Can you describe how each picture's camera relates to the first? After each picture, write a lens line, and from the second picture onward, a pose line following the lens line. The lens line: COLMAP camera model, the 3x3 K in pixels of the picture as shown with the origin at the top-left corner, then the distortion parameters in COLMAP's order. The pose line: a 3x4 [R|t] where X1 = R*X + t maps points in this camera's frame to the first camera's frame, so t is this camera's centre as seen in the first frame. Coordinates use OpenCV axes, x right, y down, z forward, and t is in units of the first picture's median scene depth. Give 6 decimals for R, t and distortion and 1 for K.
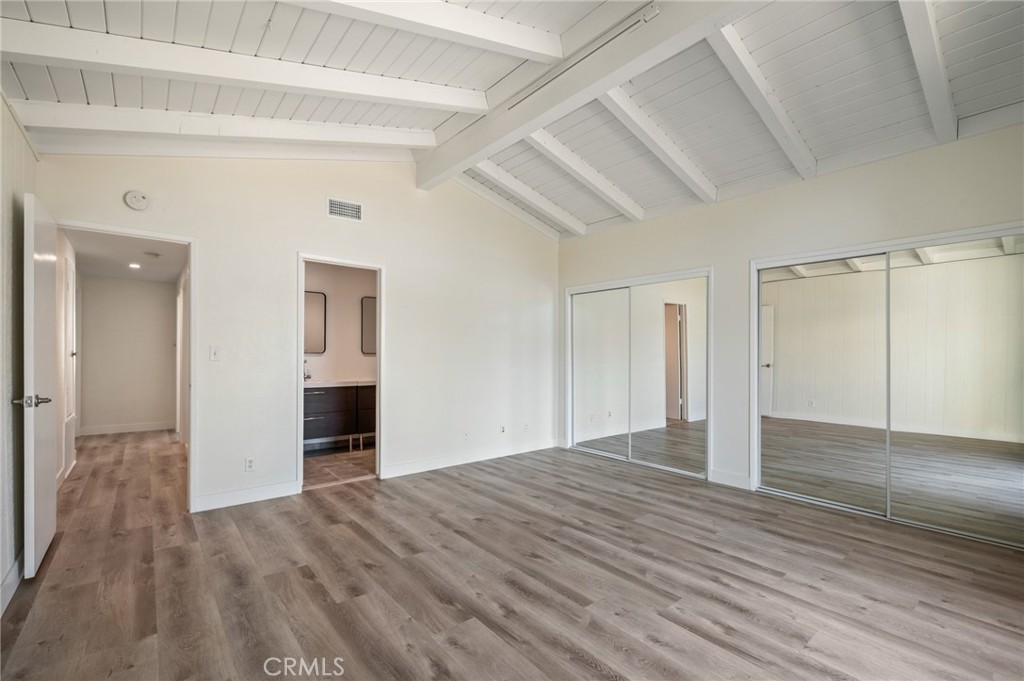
lens RADIAL K [[444.8, 0, 508.4], [0, 444.8, 334.1], [0, 0, 1]] dist [-0.002326, -0.000305]
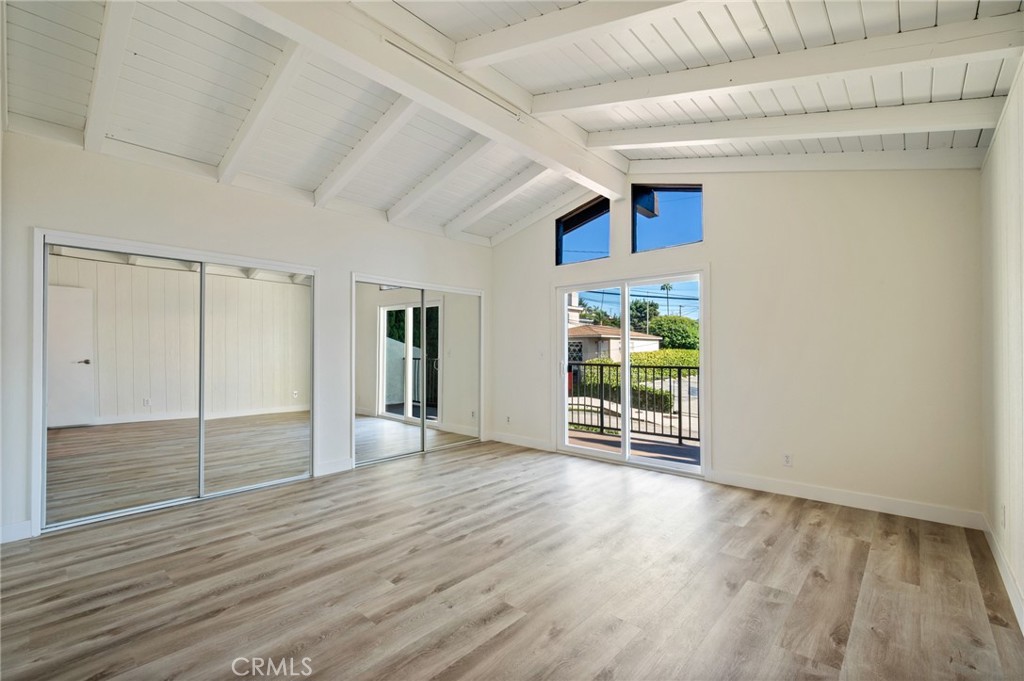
lens RADIAL K [[437.1, 0, 511.3], [0, 437.1, 344.0], [0, 0, 1]] dist [-0.000436, -0.000032]
pose [[-0.134327, 0.008992, 0.990896, -0.857655], [-0.040322, 0.999081, -0.014532, 0.025817], [-0.990116, -0.041907, -0.133840, 0.967089]]
